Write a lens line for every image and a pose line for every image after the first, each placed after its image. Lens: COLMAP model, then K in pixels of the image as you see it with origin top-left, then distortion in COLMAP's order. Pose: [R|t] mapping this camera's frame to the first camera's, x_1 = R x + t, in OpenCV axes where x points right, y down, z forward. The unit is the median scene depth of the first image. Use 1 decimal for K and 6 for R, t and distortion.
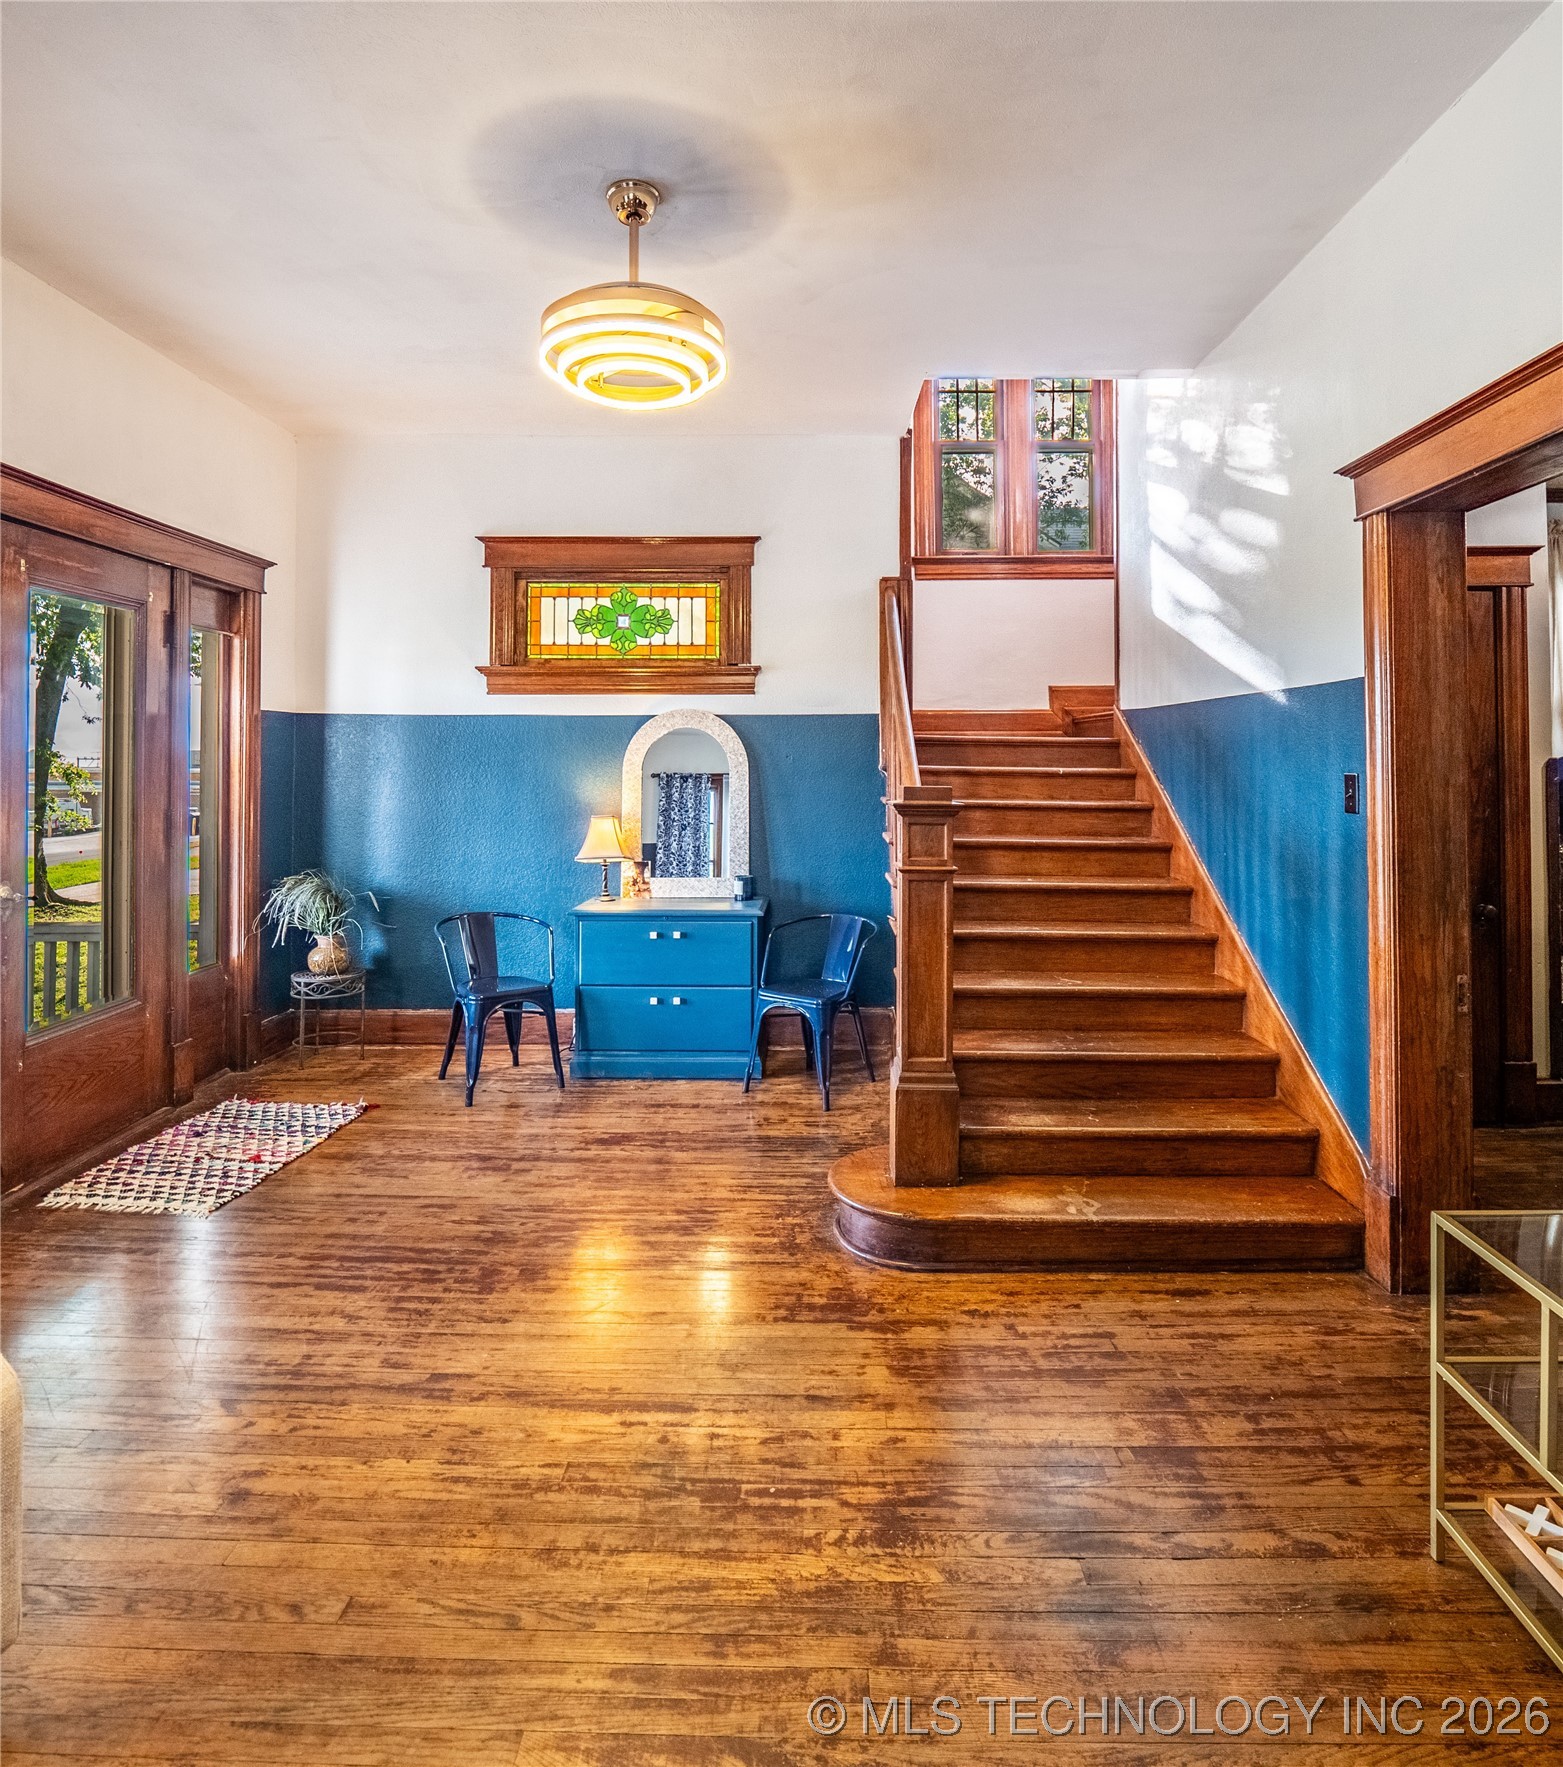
lens RADIAL K [[1037.9, 0, 803.6], [0, 1037.9, 745.9], [0, 0, 1]] dist [0.002770, -0.019029]
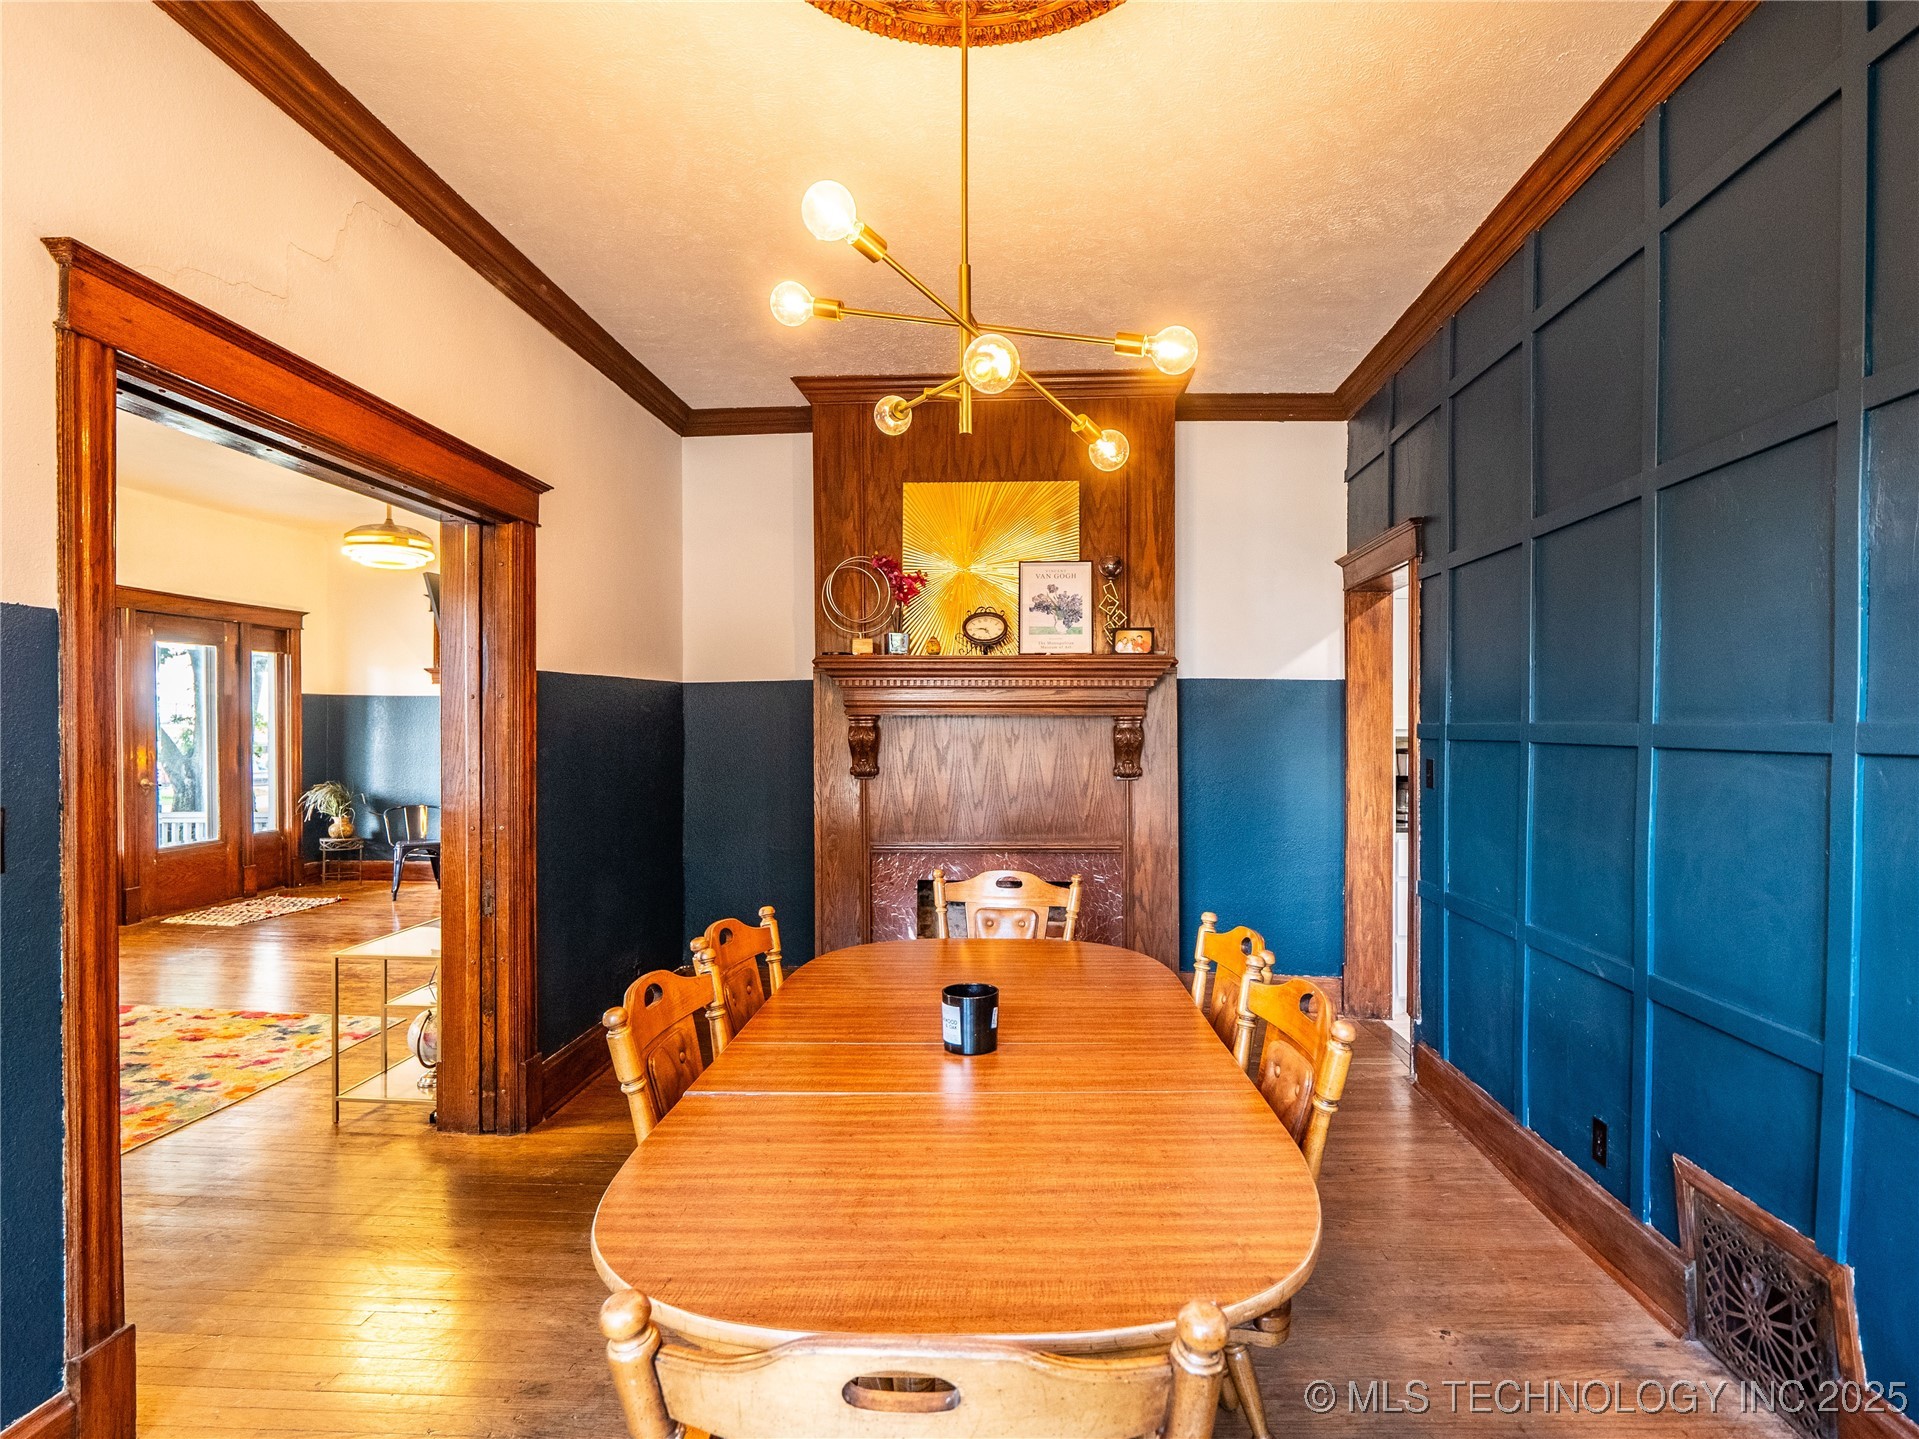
lens RADIAL K [[1015.8, 0, 992.1], [0, 1015.8, 736.9], [0, 0, 1]] dist [-0.013351, -0.001312]
pose [[0.999289, 0.004153, -0.037469, 0.977048], [-0.002954, 0.999483, 0.032017, -0.025124], [0.037582, -0.031883, 0.998785, -0.941672]]
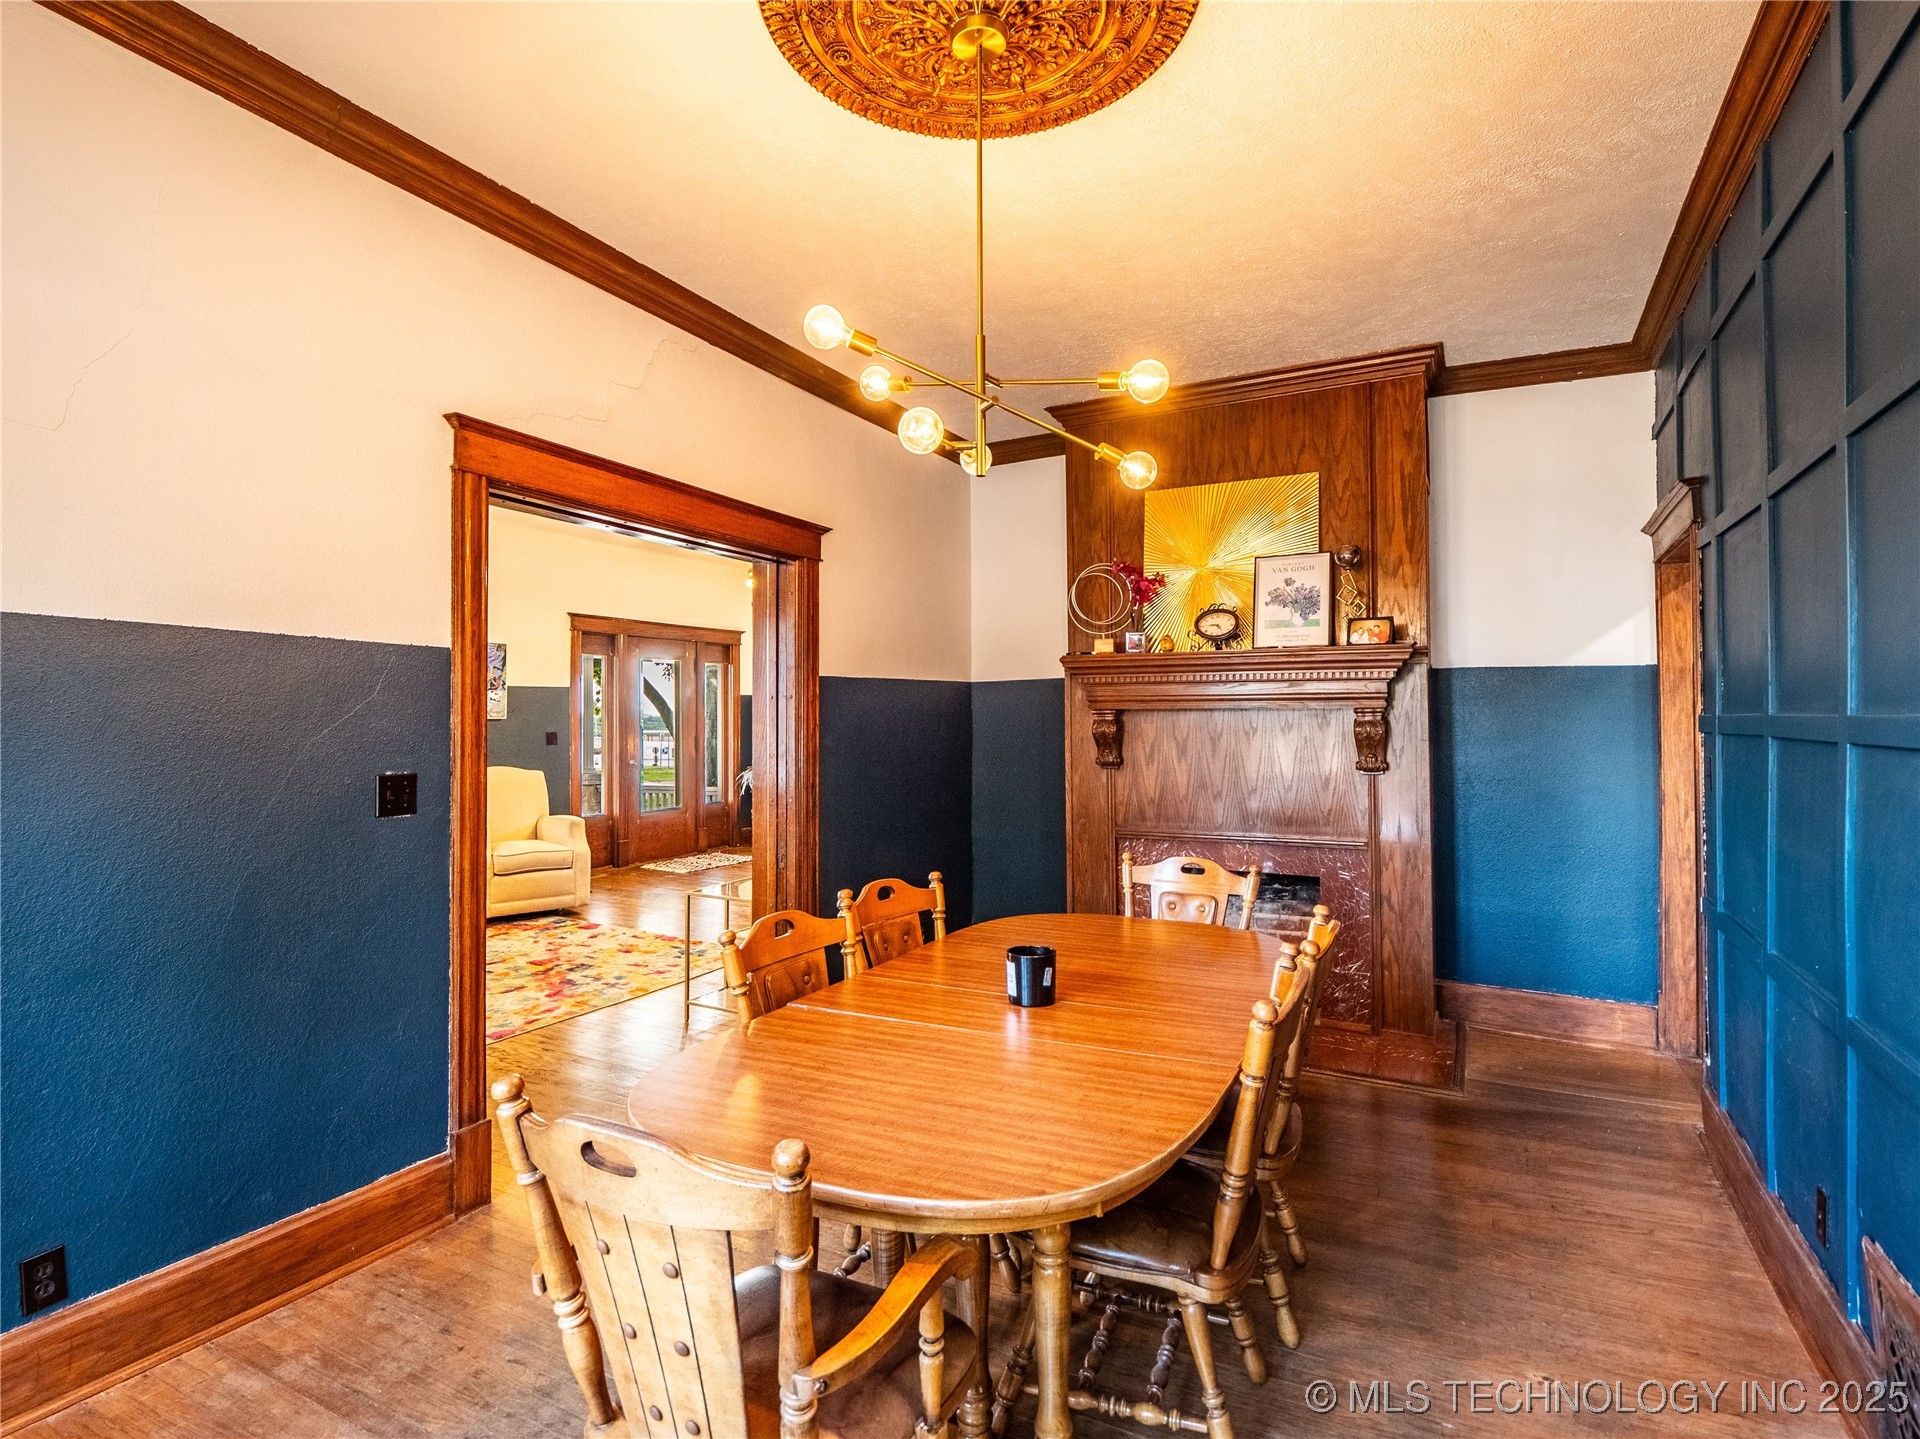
lens RADIAL K [[991.5, 0, 956.8], [0, 991.5, 706.6], [0, 0, 1]] dist [0.002136, -0.019623]
pose [[0.887218, -0.005072, -0.461322, 1.202940], [0.009663, 0.999925, 0.007589, -0.027113], [0.461249, -0.011191, 0.887200, -0.964537]]
